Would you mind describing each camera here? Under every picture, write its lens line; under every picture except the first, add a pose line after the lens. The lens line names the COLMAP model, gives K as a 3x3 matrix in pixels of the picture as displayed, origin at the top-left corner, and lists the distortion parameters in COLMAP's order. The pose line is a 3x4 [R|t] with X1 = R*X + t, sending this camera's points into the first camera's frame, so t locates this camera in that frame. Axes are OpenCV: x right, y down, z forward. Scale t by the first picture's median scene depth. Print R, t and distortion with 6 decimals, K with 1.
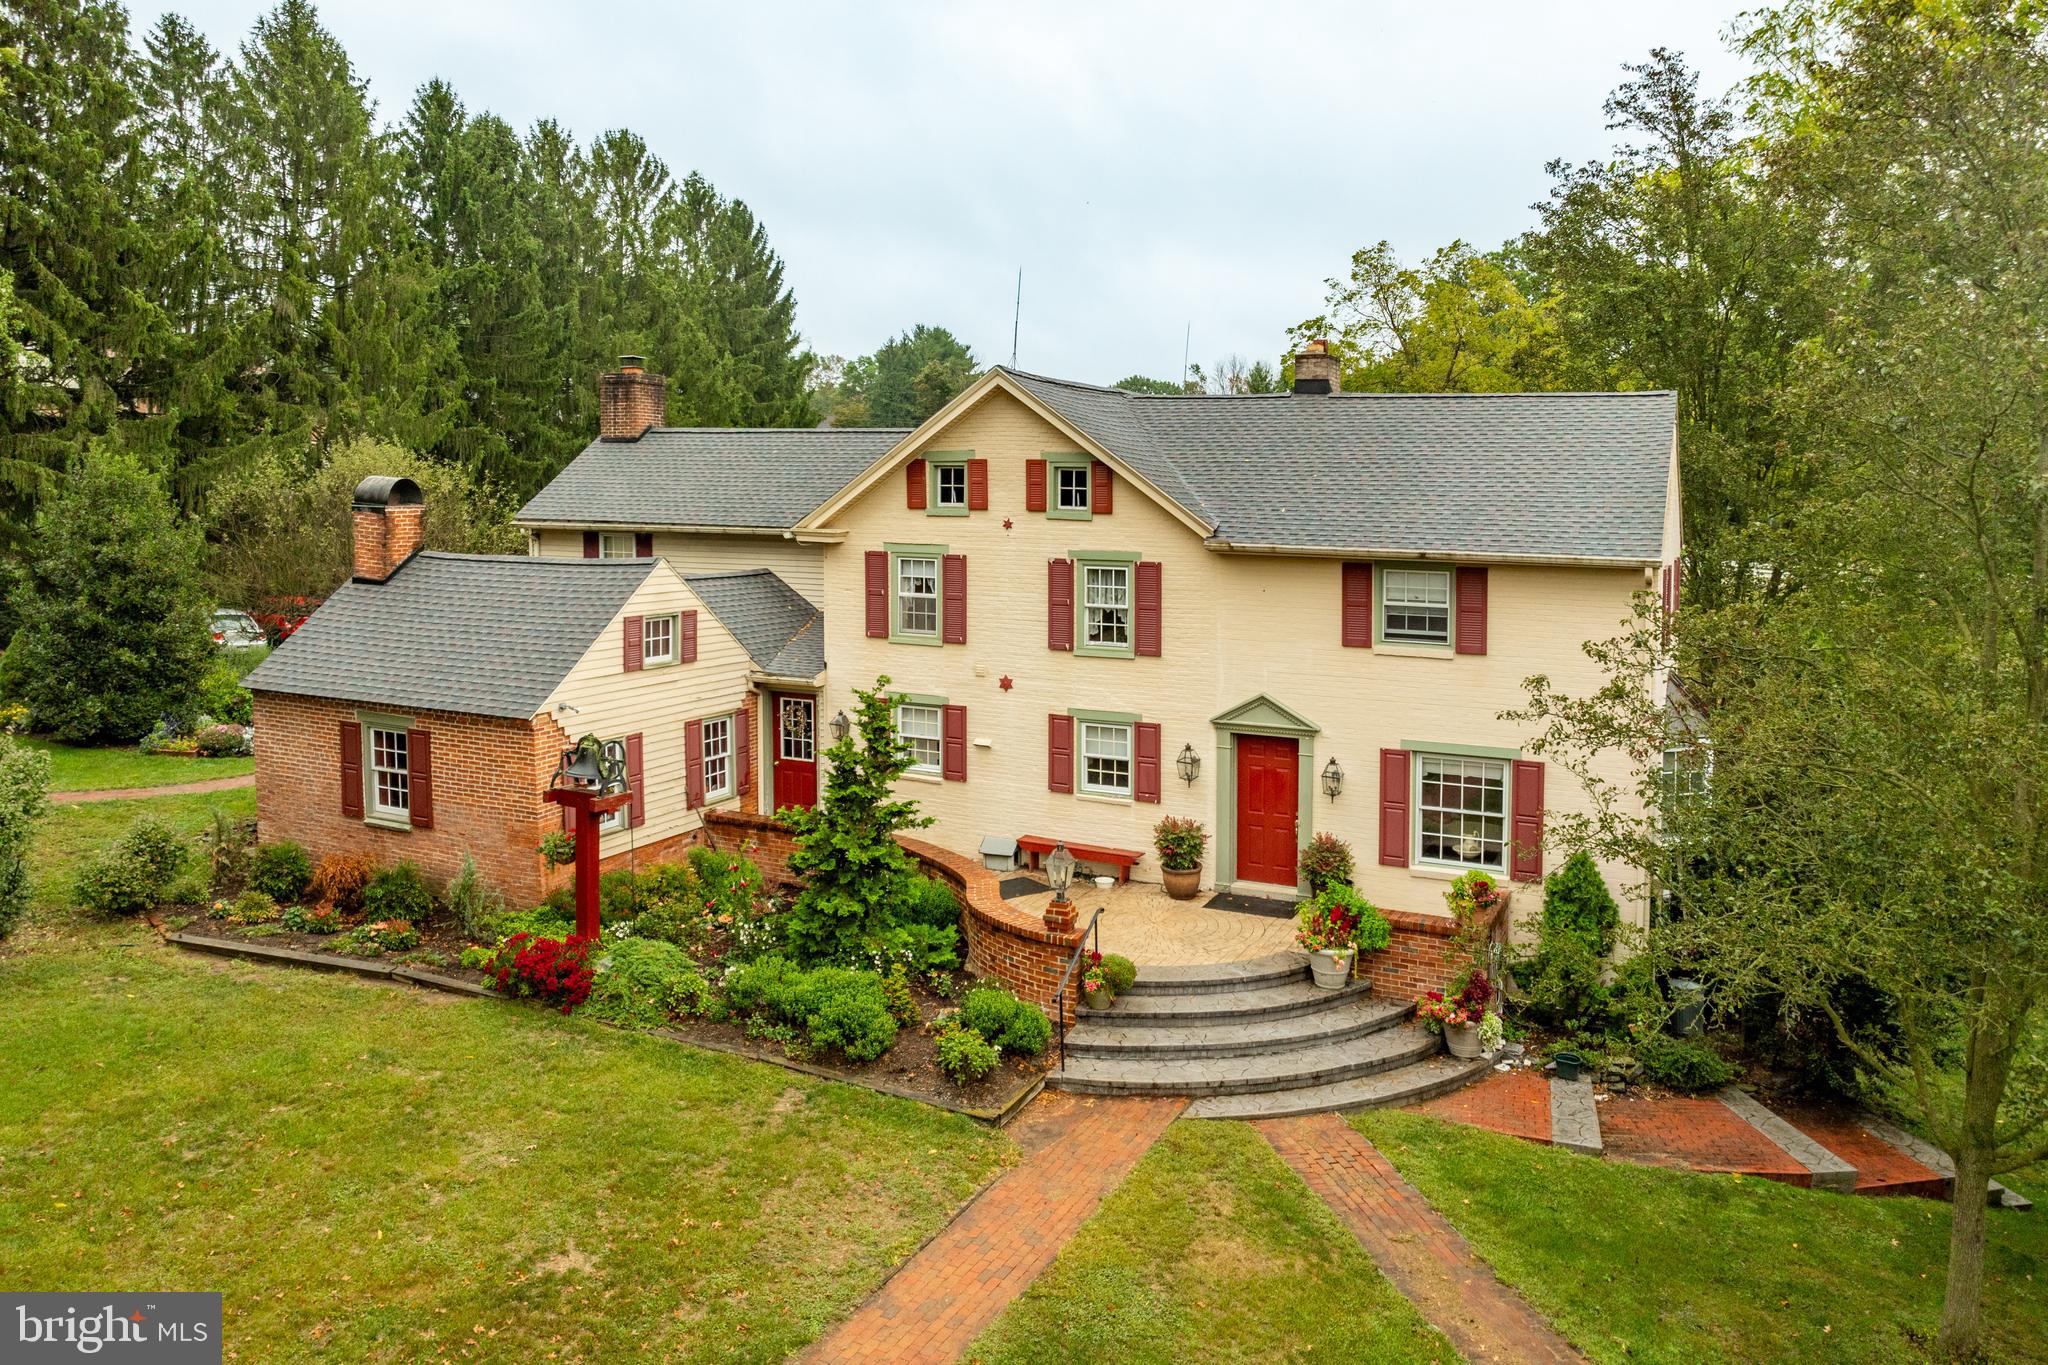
lens RADIAL K [[1405.7, 0, 1031.4], [0, 1405.7, 577.7], [0, 0, 1]] dist [-0.023916, 0.000955]
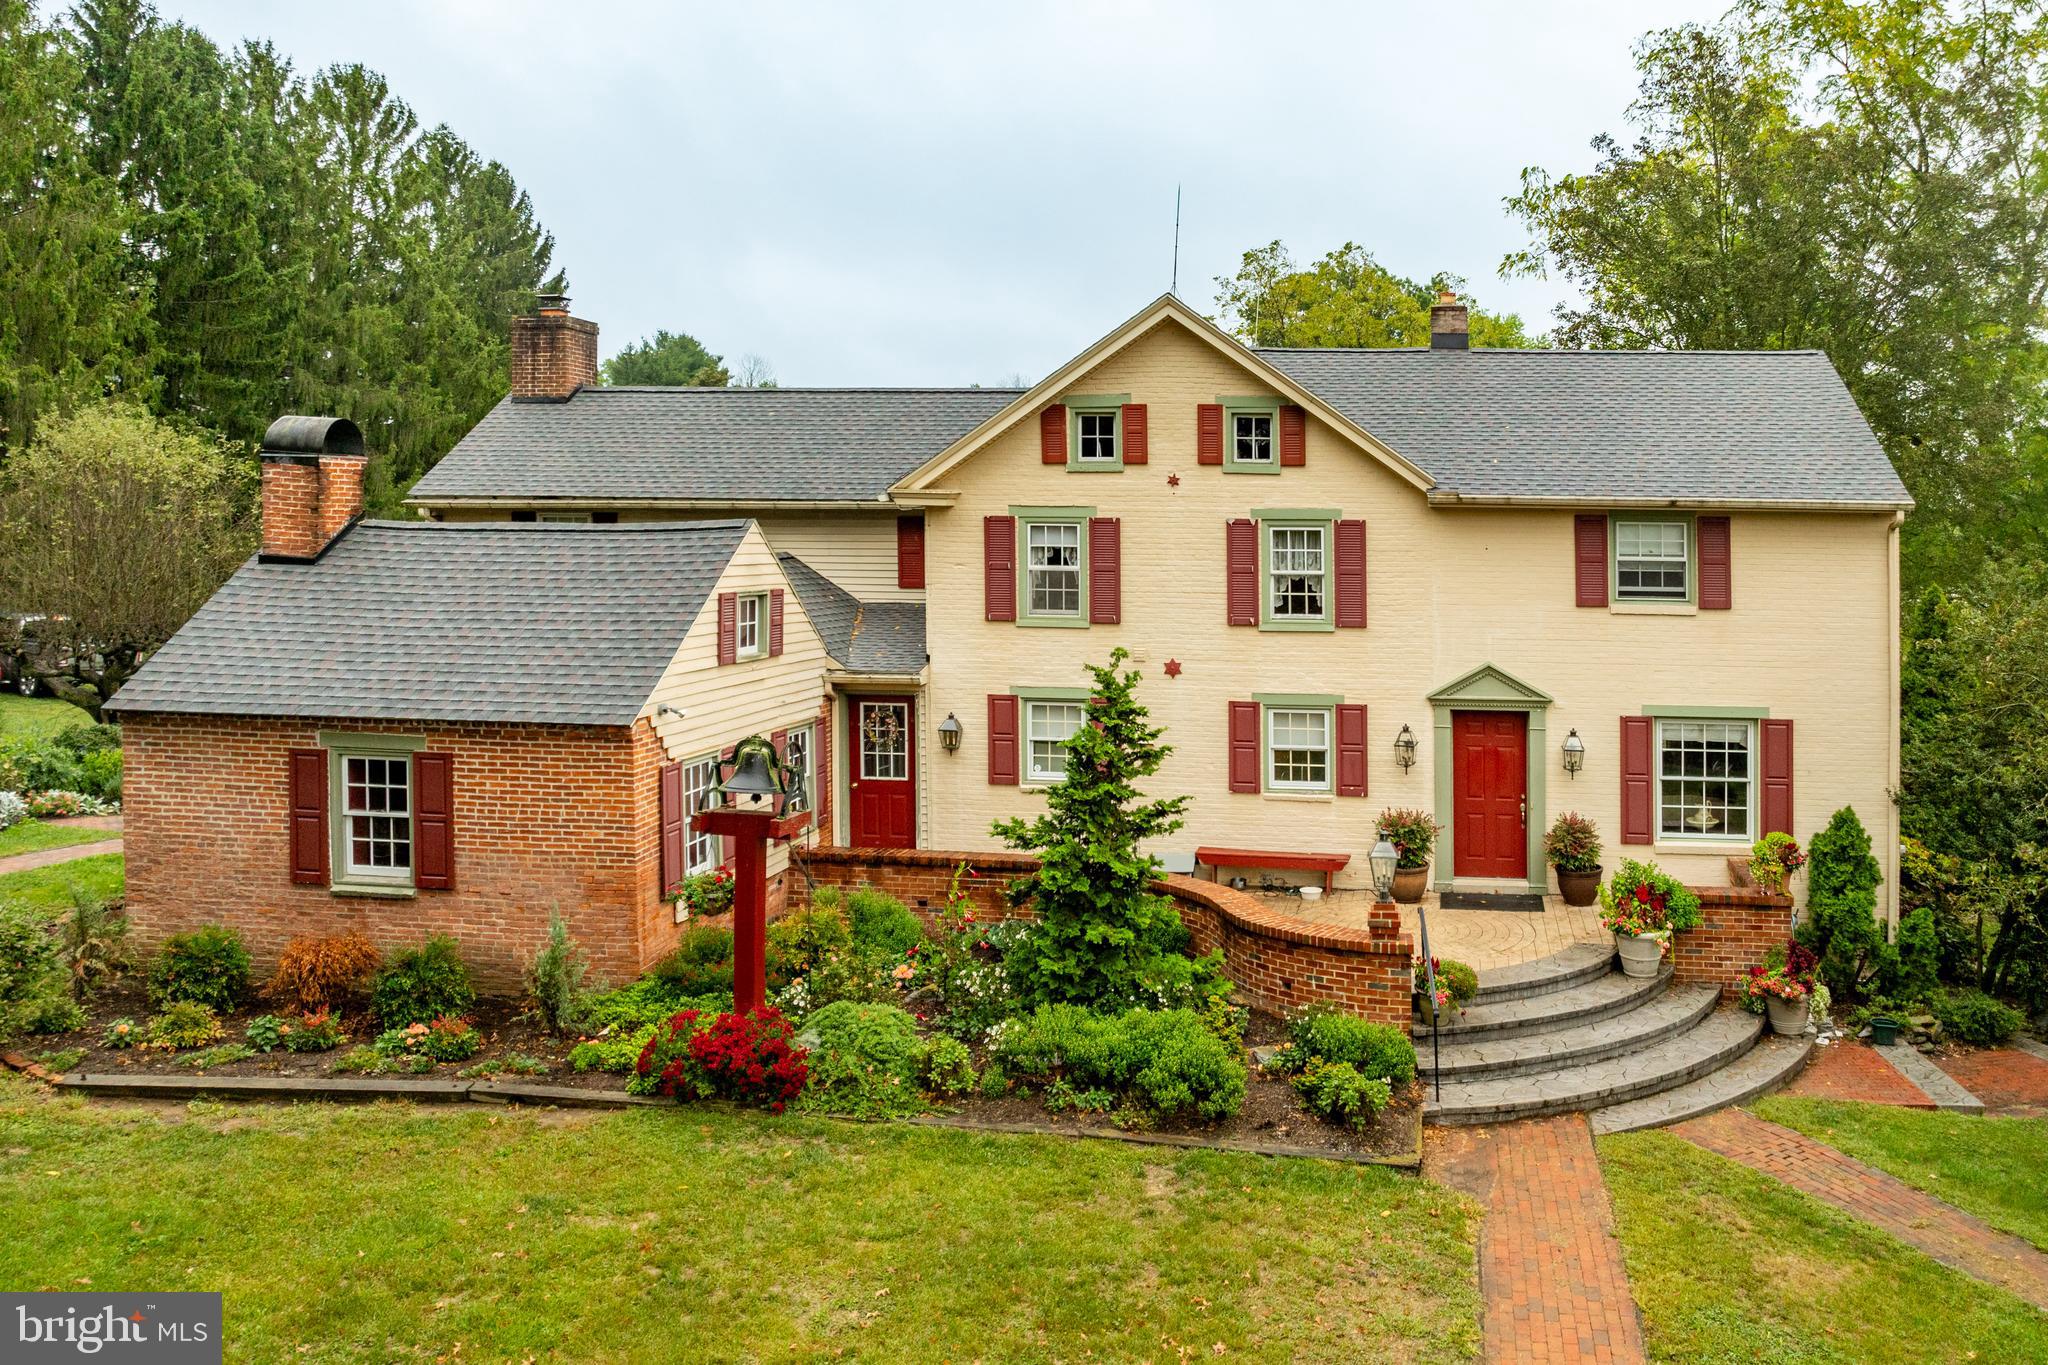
lens RADIAL K [[1489.9, 0, 1273.5], [0, 1489.9, 535.0], [0, 0, 1]] dist [-0.033888, 0.009489]
pose [[0.946918, -0.006296, 0.321414, -0.261428], [0.023641, 0.998465, -0.050089, 0.043518], [-0.320605, 0.055029, 0.945613, 0.135211]]
